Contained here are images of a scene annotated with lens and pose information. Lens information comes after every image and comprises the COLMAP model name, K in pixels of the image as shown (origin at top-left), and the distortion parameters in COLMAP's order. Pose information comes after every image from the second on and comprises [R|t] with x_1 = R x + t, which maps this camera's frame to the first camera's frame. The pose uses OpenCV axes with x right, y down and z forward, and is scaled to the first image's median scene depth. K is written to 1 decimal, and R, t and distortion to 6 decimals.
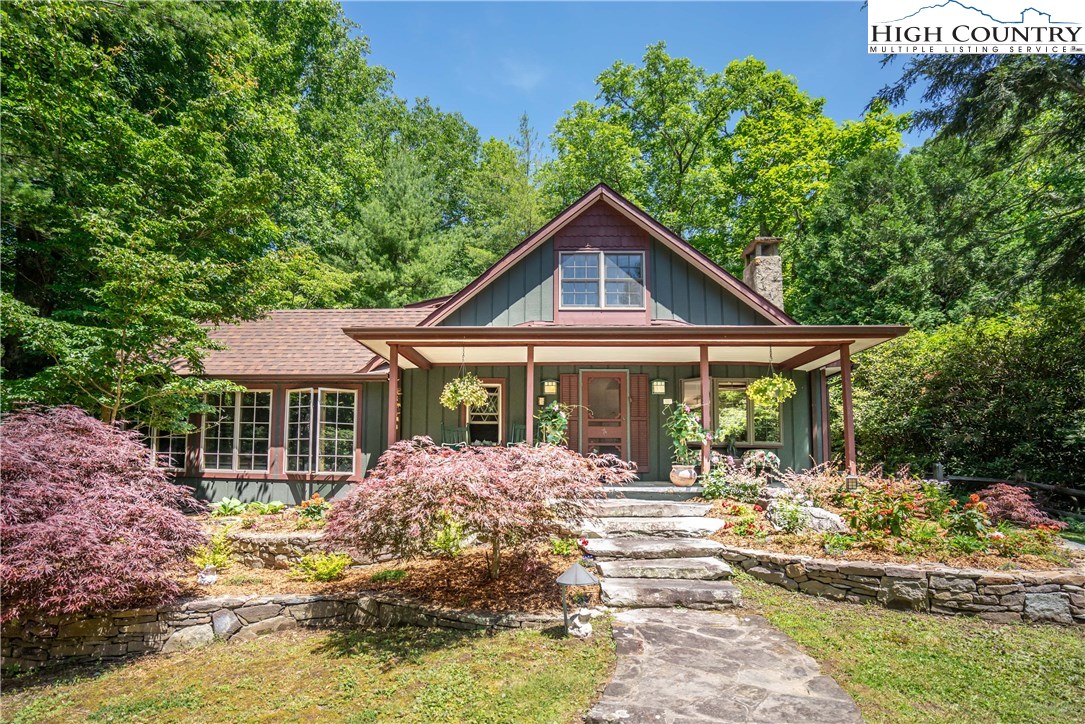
lens RADIAL K [[523.0, 0, 462.4], [0, 523.0, 403.5], [0, 0, 1]] dist [-0.051372, 0.012802]
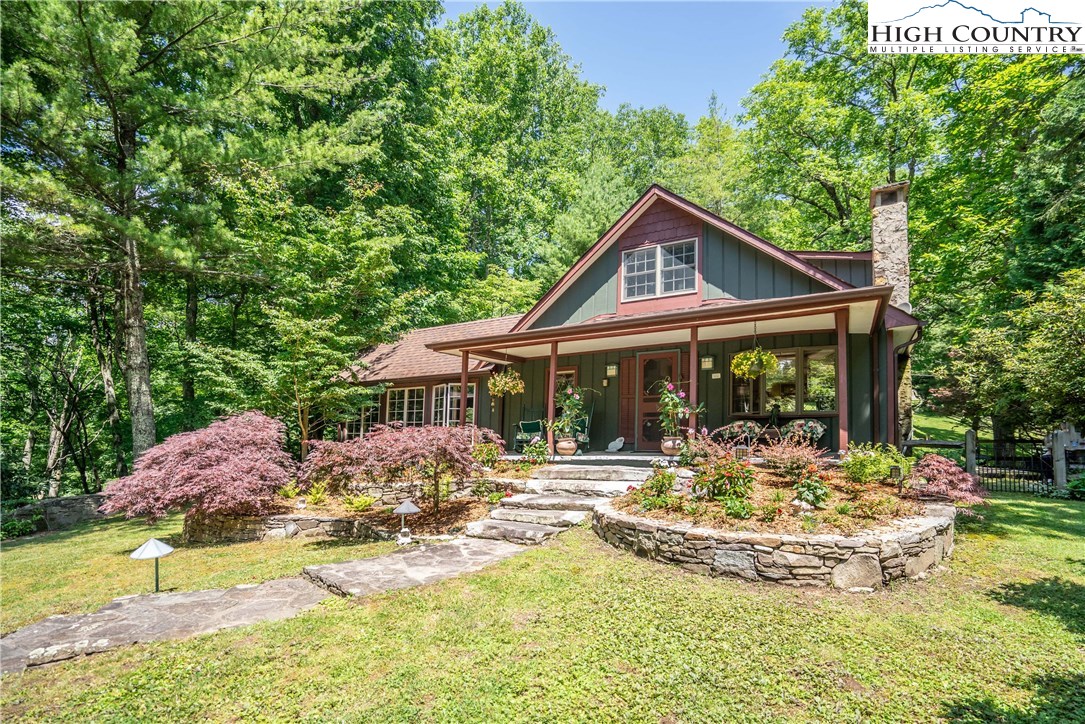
lens RADIAL K [[505.9, 0, 546.4], [0, 505.9, 366.1], [0, 0, 1]] dist [-0.051942, 0.012020]
pose [[0.893747, -0.076141, -0.442063, 0.667102], [0.066322, 0.997088, -0.037650, -0.010457], [0.443642, 0.004331, 0.896194, -0.101386]]
